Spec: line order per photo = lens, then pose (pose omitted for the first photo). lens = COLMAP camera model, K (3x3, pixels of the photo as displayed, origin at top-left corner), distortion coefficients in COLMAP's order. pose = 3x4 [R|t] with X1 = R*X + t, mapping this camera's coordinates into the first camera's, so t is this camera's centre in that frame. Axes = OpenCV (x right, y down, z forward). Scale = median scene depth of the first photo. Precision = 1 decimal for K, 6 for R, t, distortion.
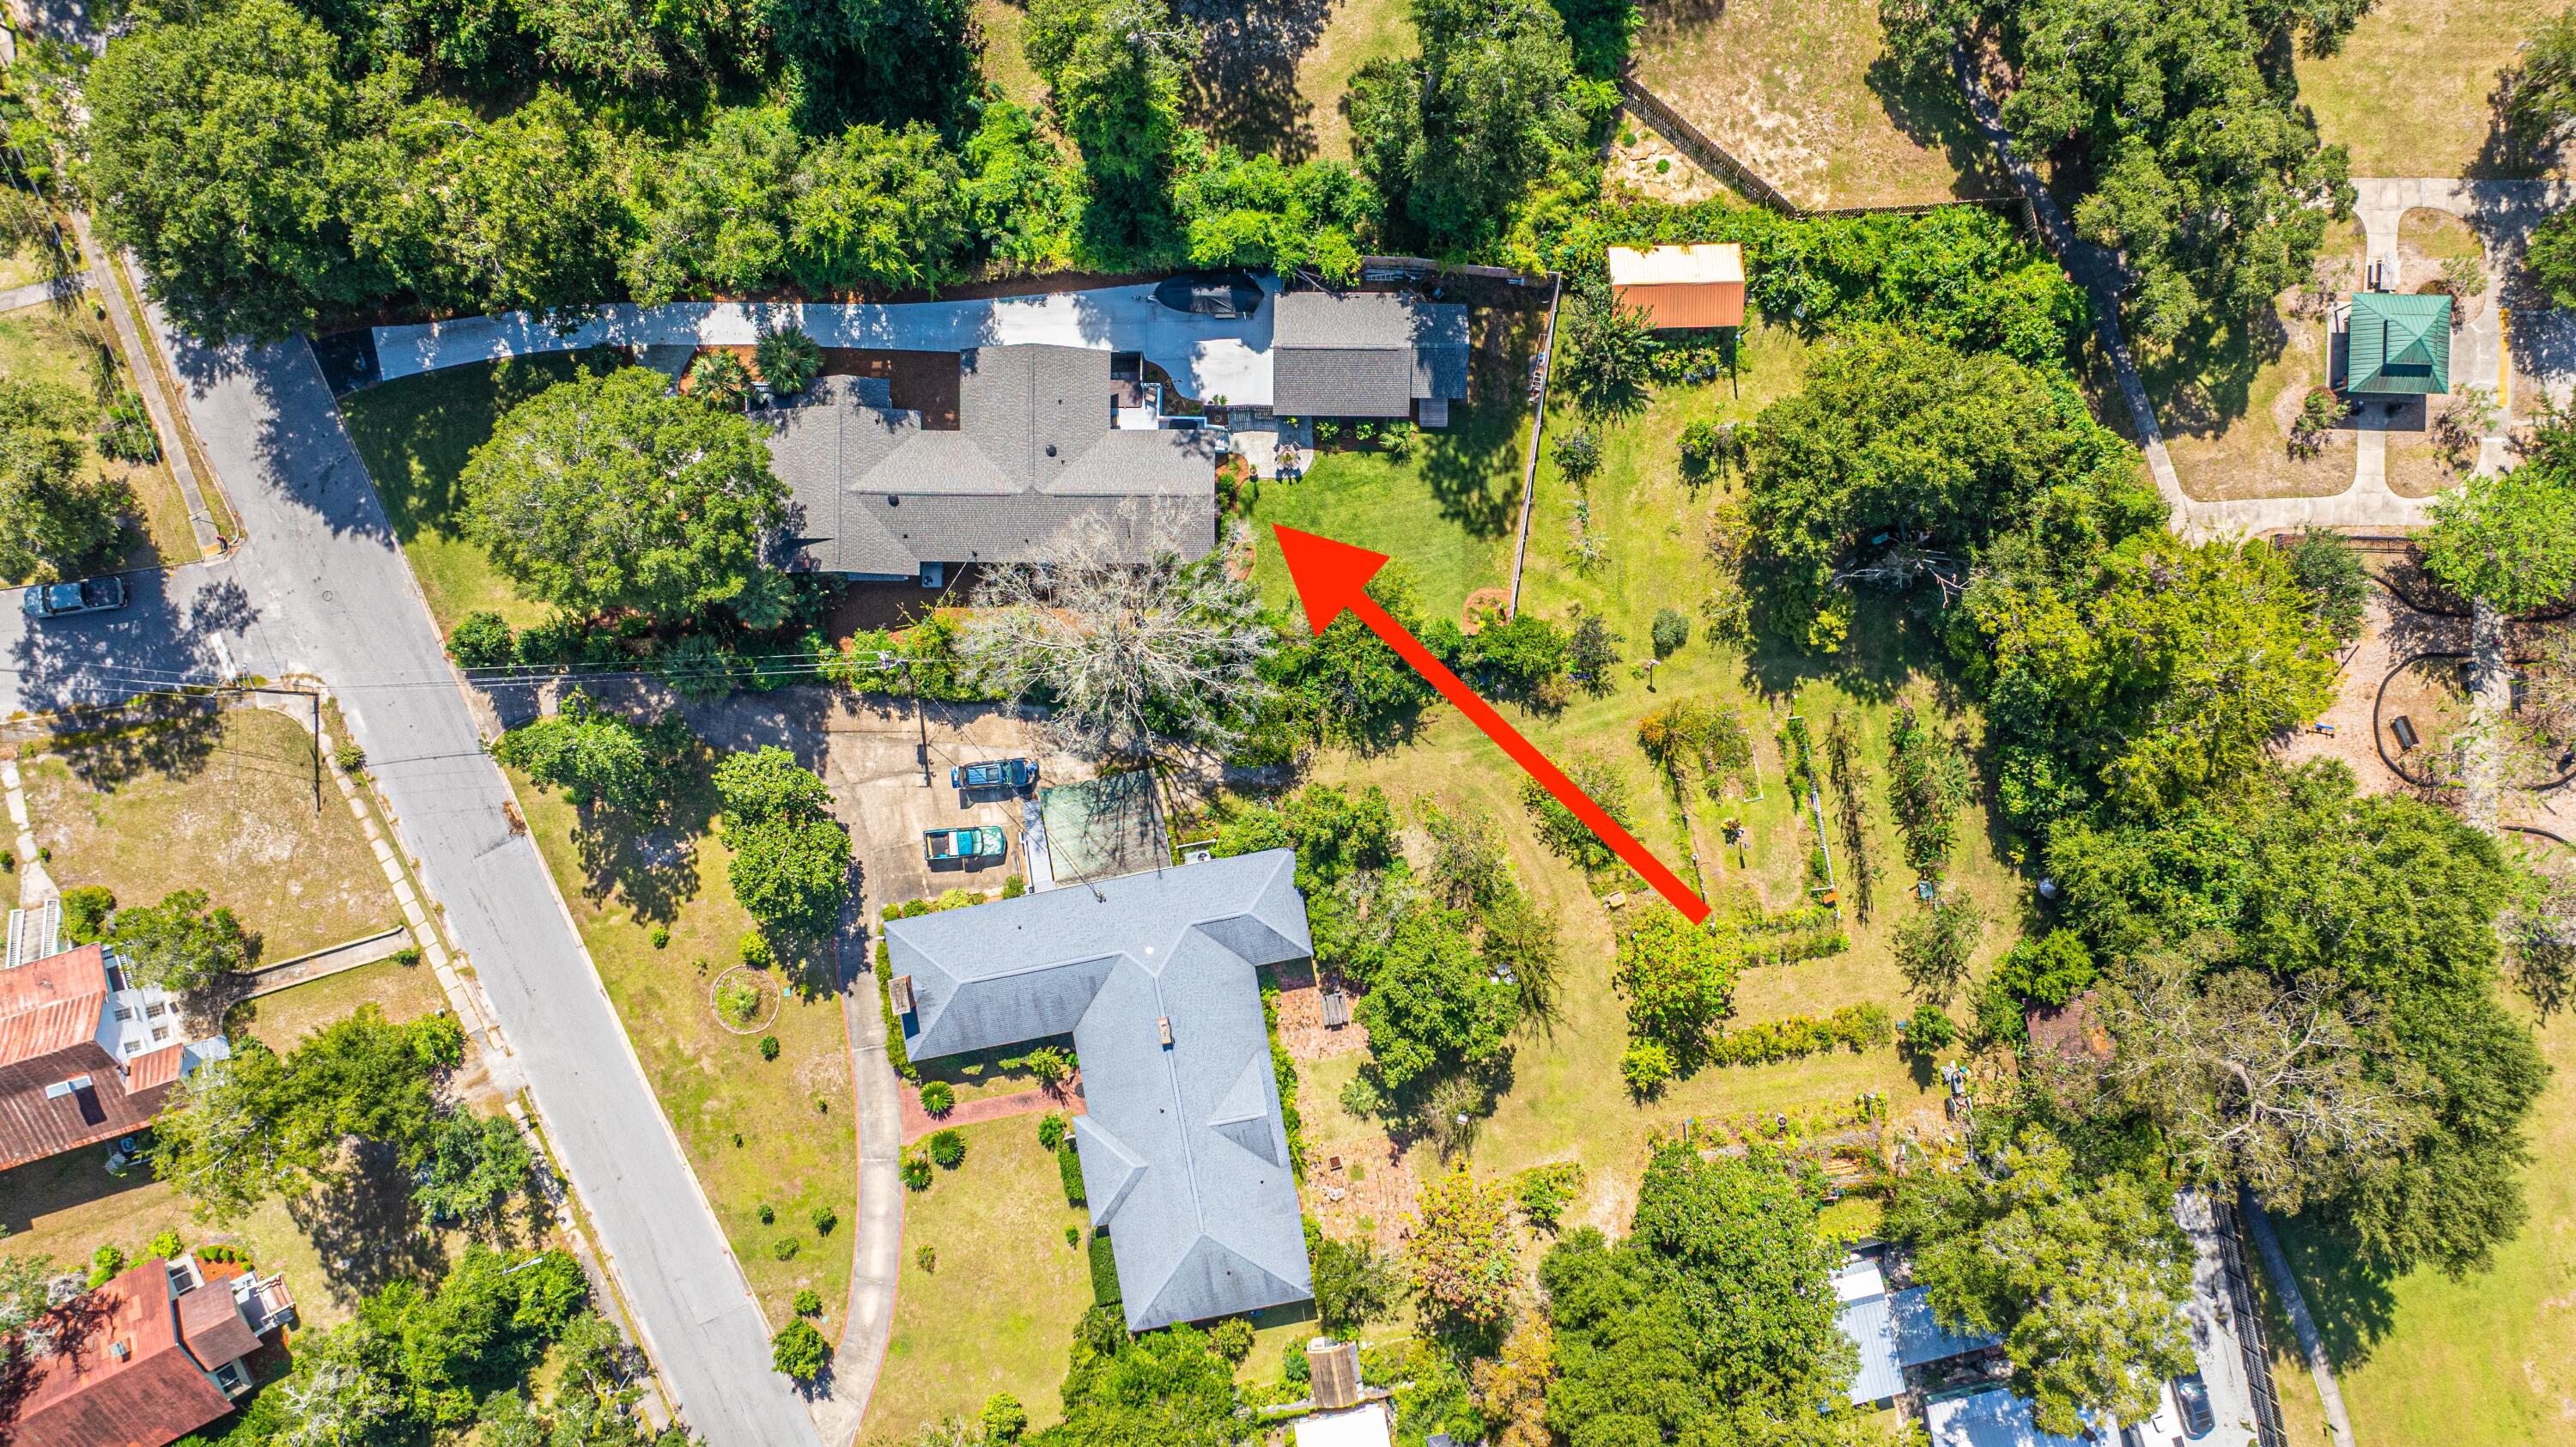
lens RADIAL K [[1821.6, 0, 1296.0], [0, 1821.6, 719.7], [0, 0, 1]] dist [-0.031384, 0.019072]
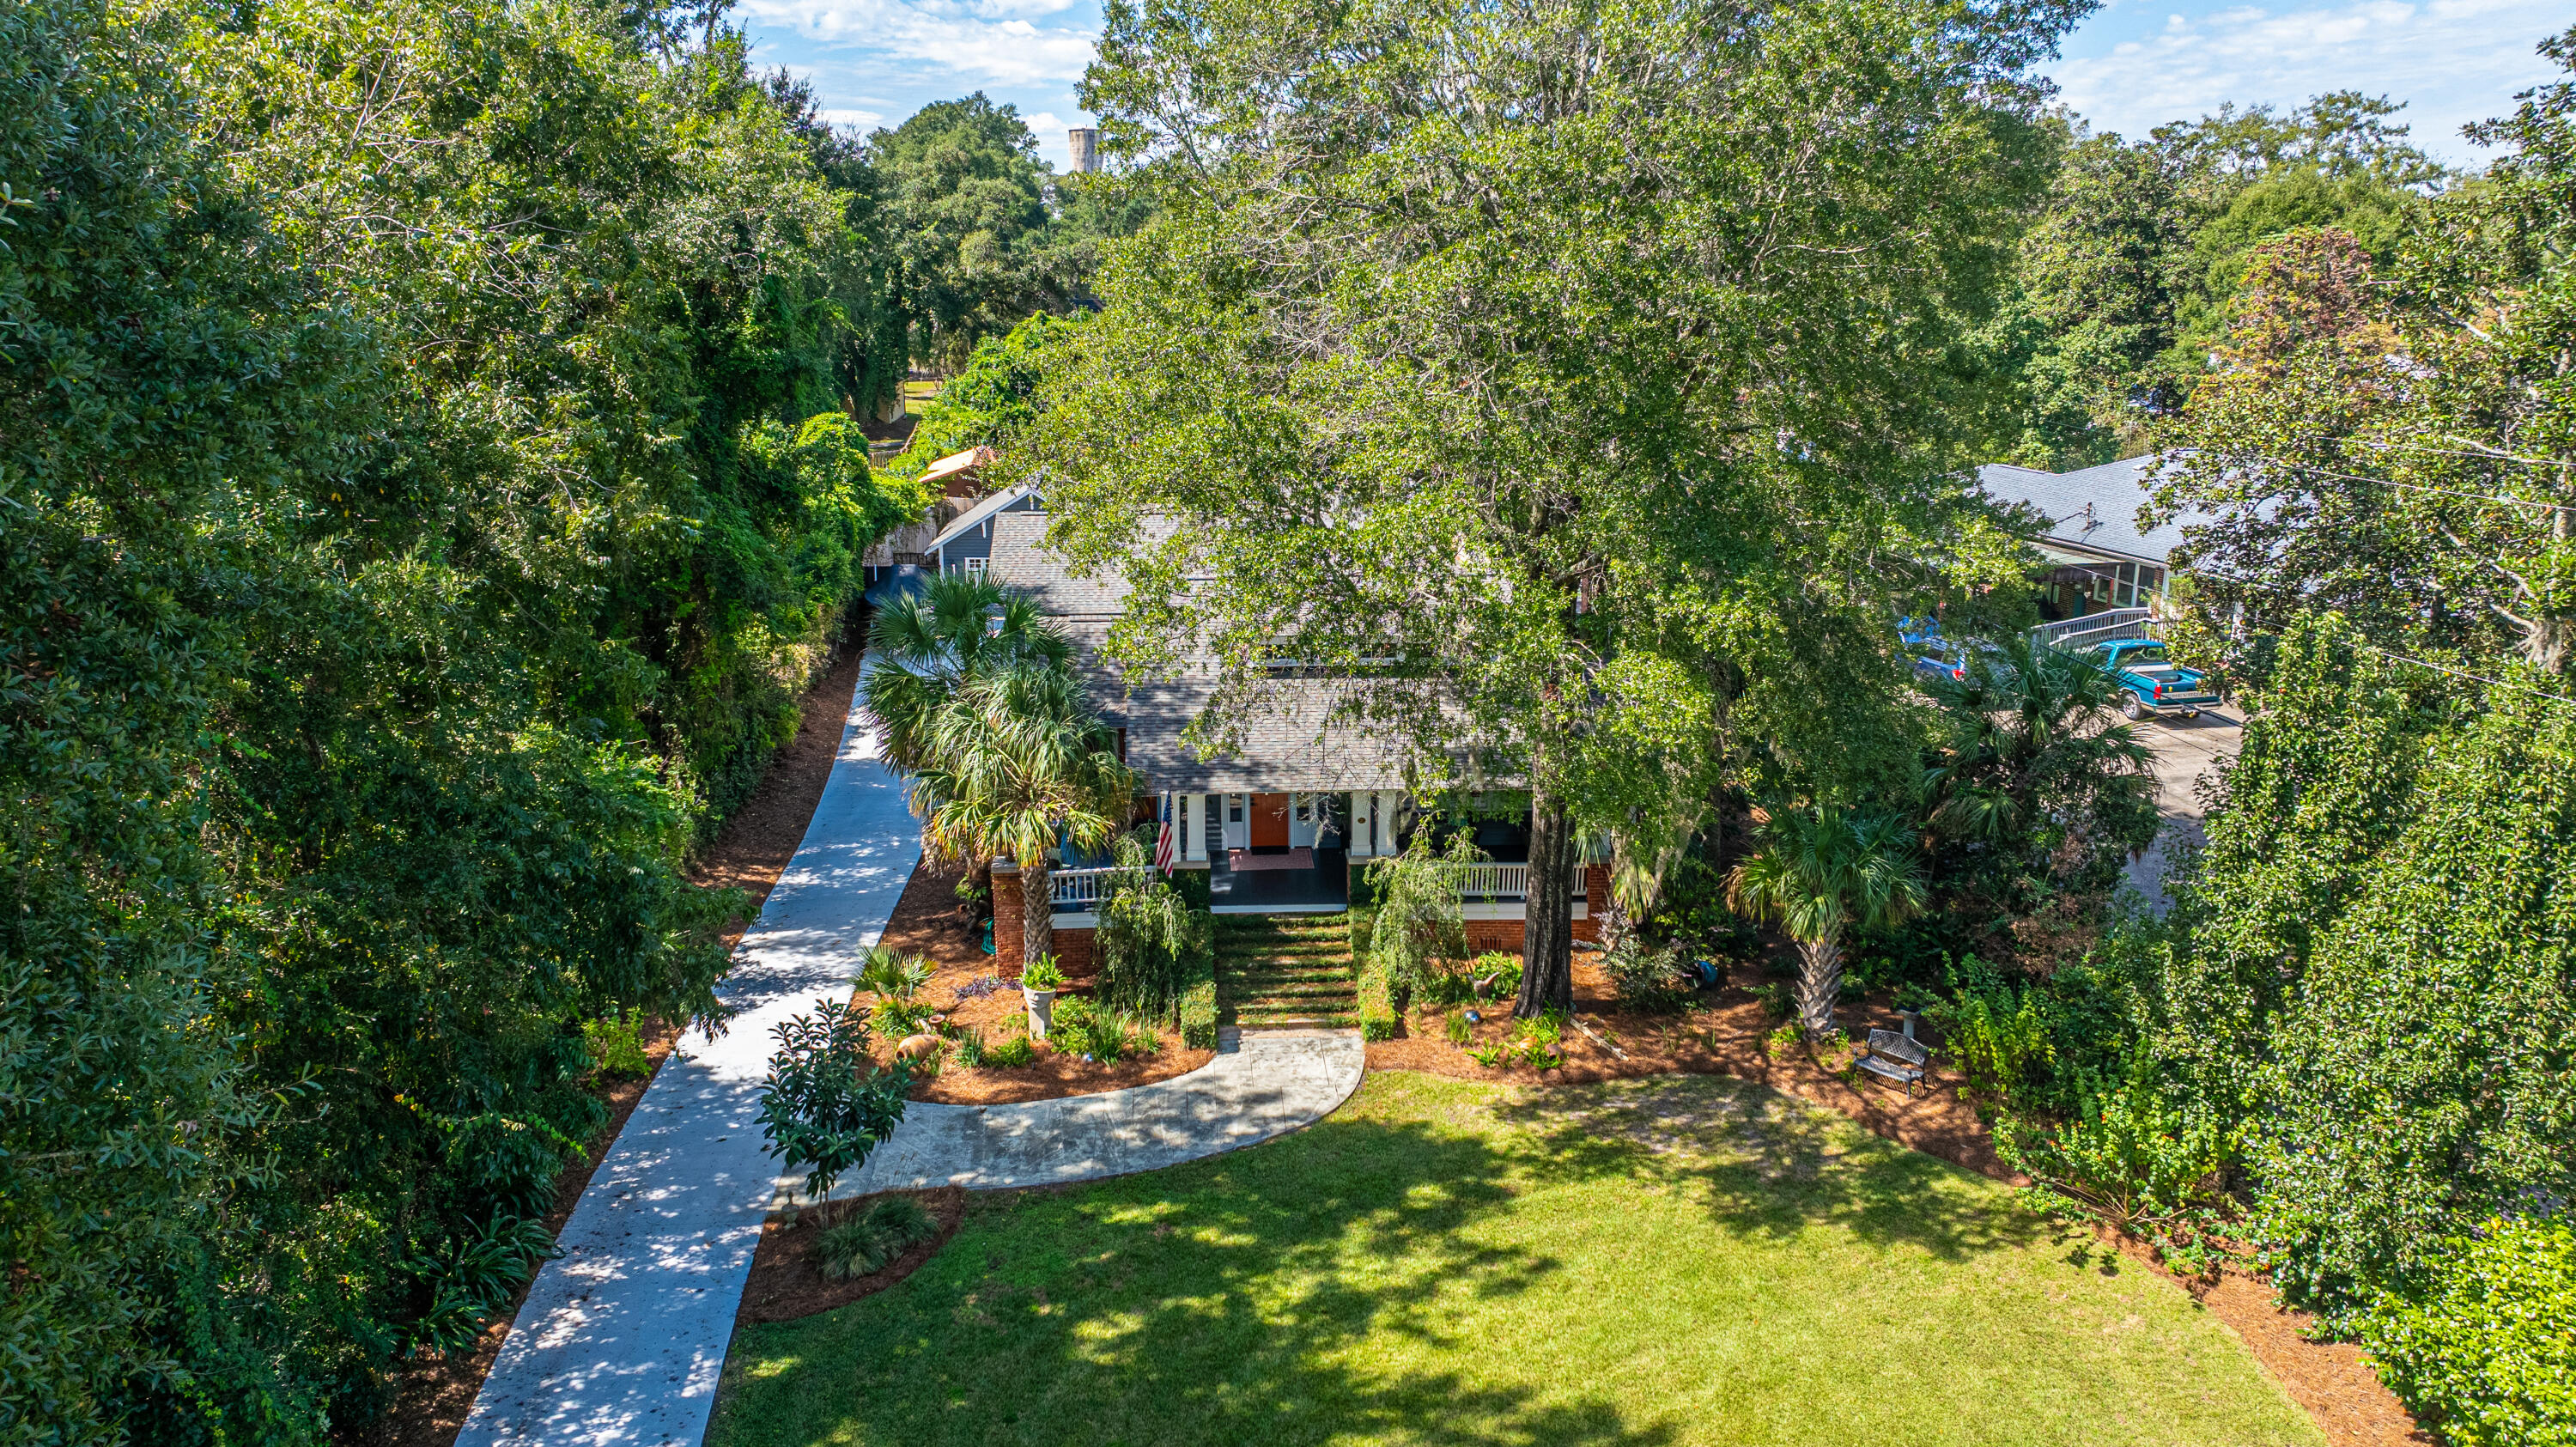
lens RADIAL K [[1820.7, 0, 1306.6], [0, 1820.7, 719.7], [0, 0, 1]] dist [-0.030006, 0.017089]
pose [[-0.084379, -0.244148, 0.966060, -0.578061], [0.996343, -0.007582, 0.085108, -0.162157], [-0.013454, 0.969708, 0.243895, 0.901258]]
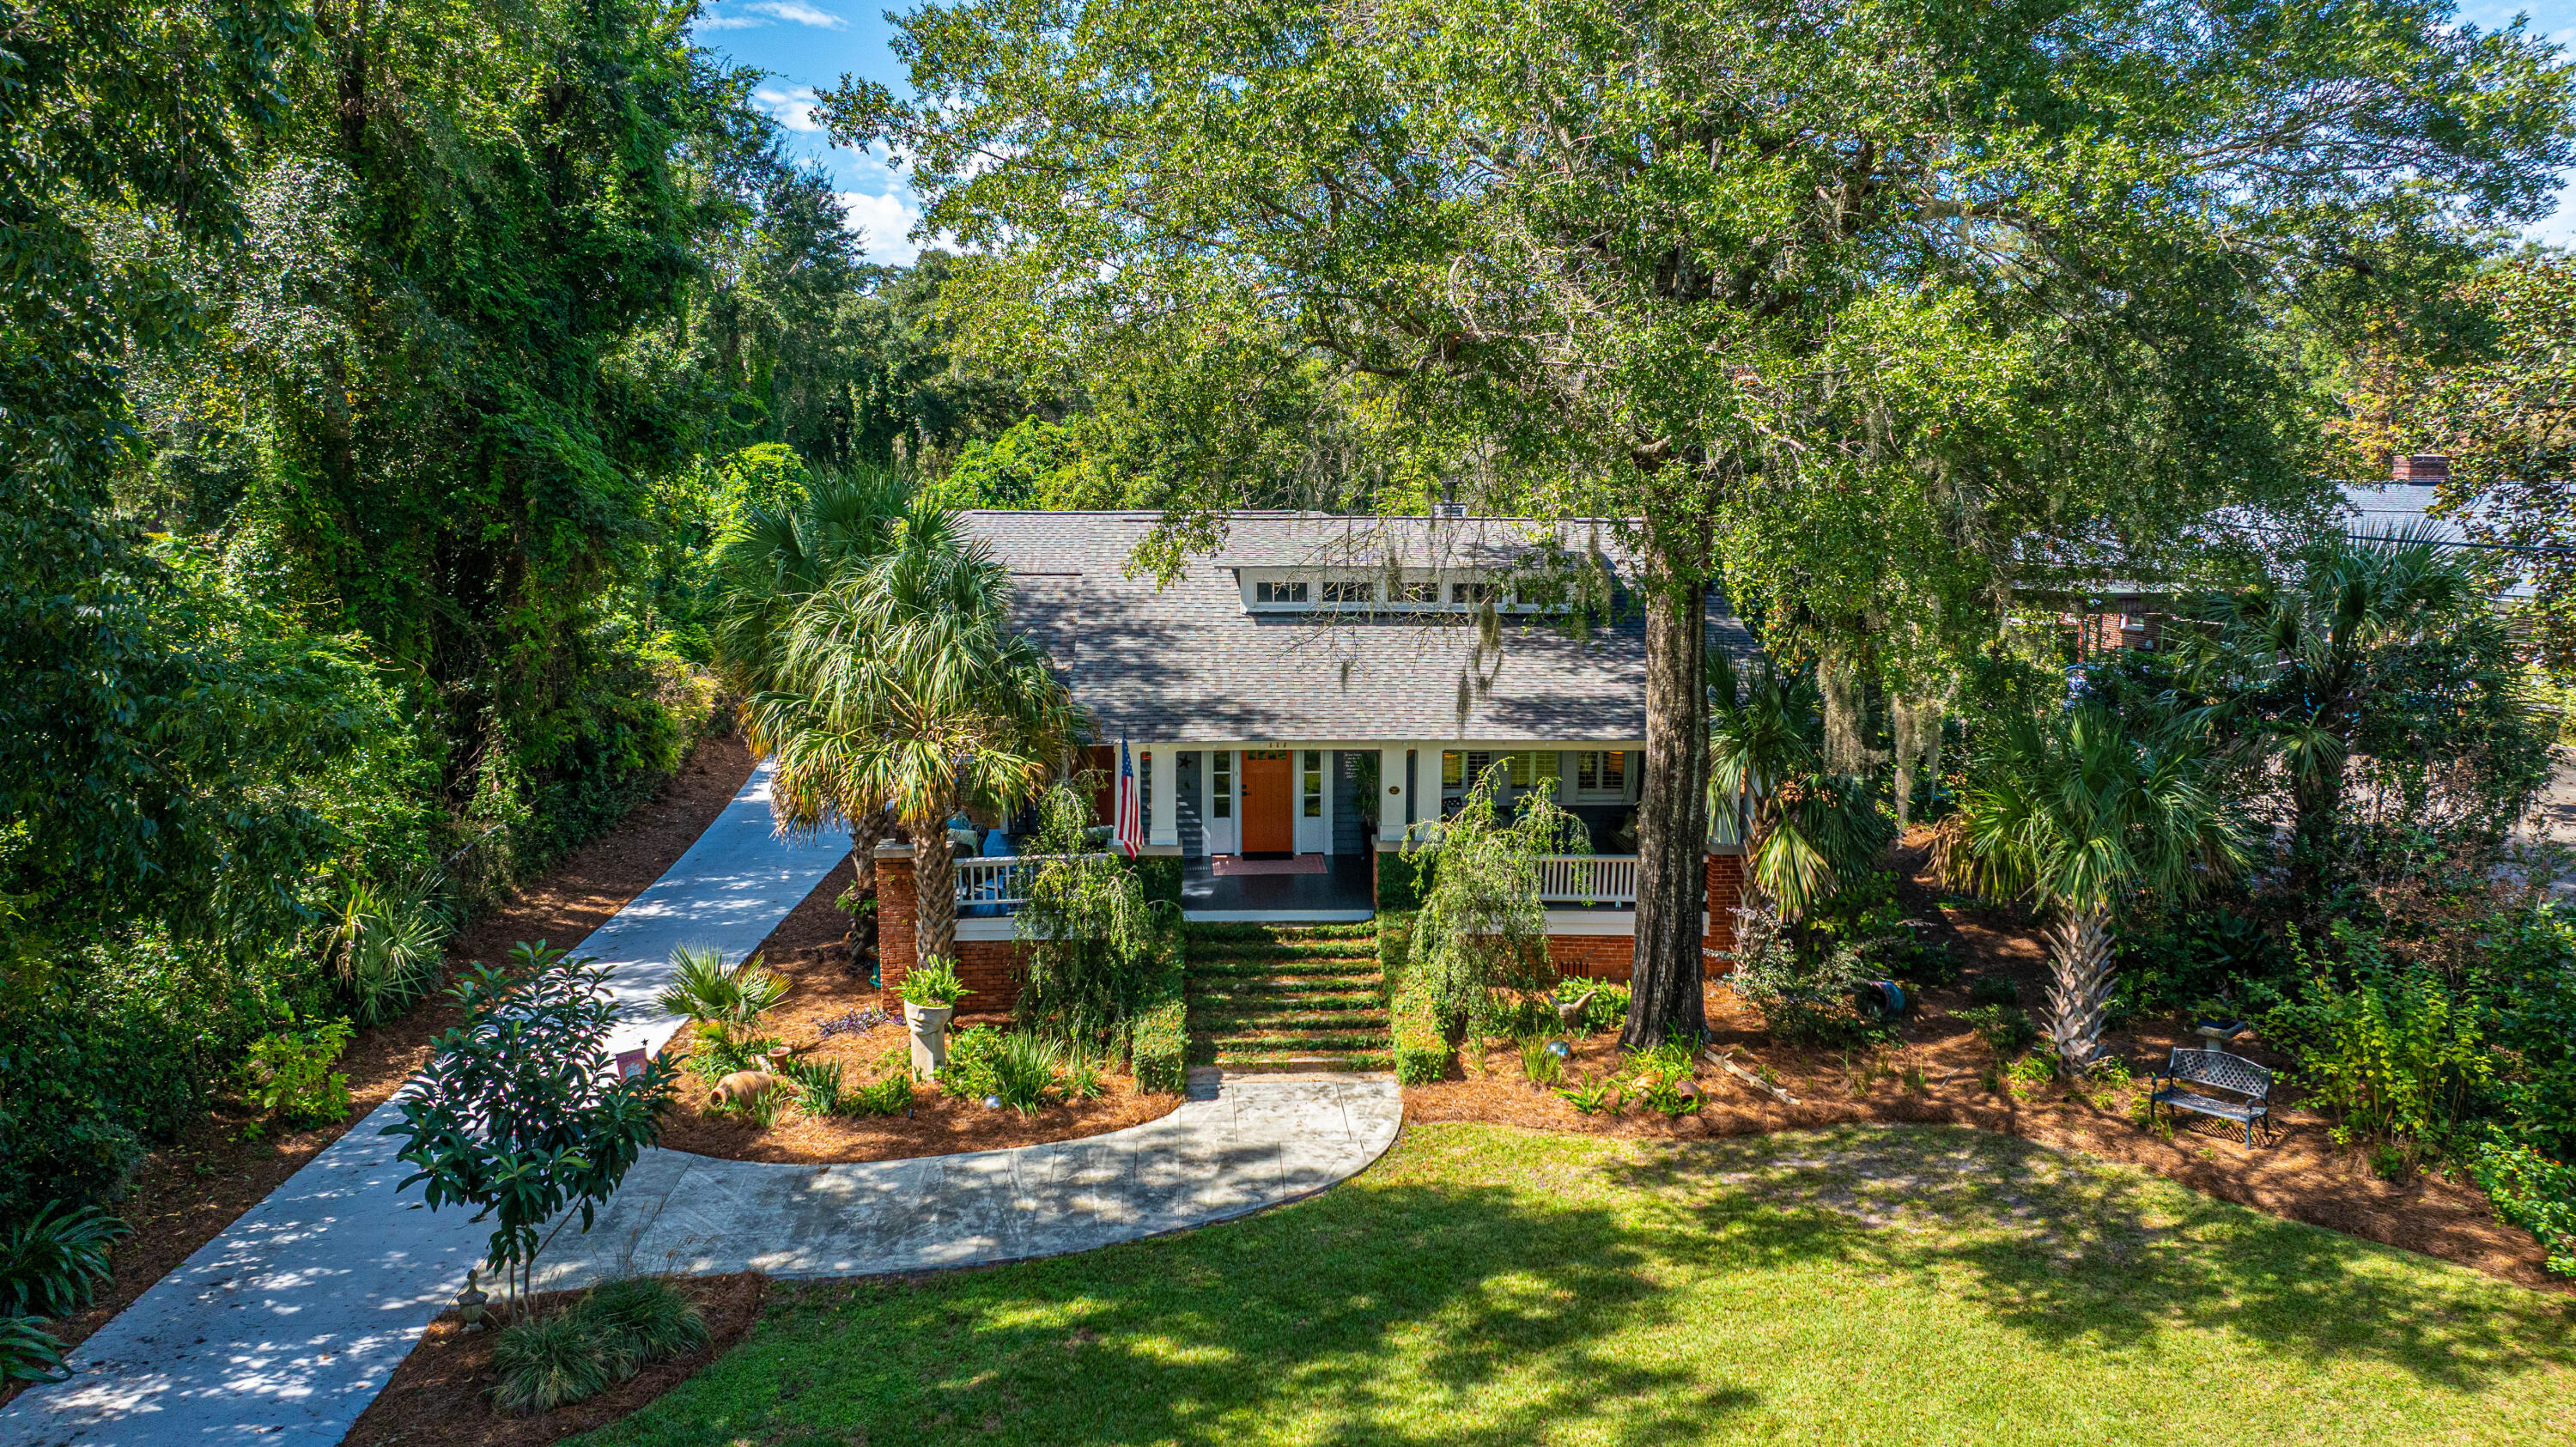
lens RADIAL K [[1820.7, 0, 1302.0], [0, 1820.7, 713.1], [0, 0, 1]] dist [-0.030006, 0.017089]
pose [[-0.076516, -0.132108, 0.988278, -0.506258], [0.996965, 0.004134, 0.077741, -0.155625], [-0.014356, 0.991227, 0.131391, 0.951508]]
